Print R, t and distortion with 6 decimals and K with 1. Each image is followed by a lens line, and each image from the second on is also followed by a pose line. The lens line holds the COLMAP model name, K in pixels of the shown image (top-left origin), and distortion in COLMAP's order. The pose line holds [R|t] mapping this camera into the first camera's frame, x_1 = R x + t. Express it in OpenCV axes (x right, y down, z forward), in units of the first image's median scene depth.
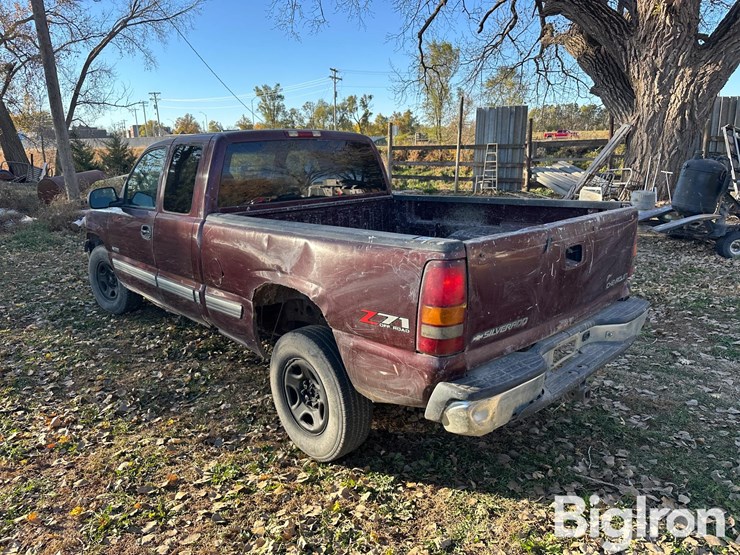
lens RADIAL K [[534.1, 0, 370.6], [0, 534.1, 278.3], [0, 0, 1]] dist [0.053375, -0.069008]
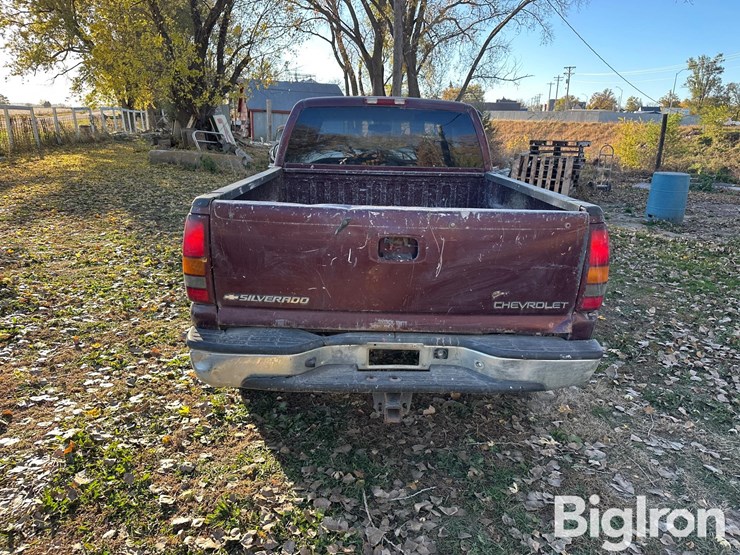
lens RADIAL K [[534.1, 0, 370.6], [0, 534.1, 278.3], [0, 0, 1]] dist [0.053375, -0.069008]
pose [[0.739407, 0.233418, -0.631501, 0.494918], [-0.206798, 0.971374, 0.116909, -0.047828], [0.640713, 0.044150, 0.766510, 0.179562]]
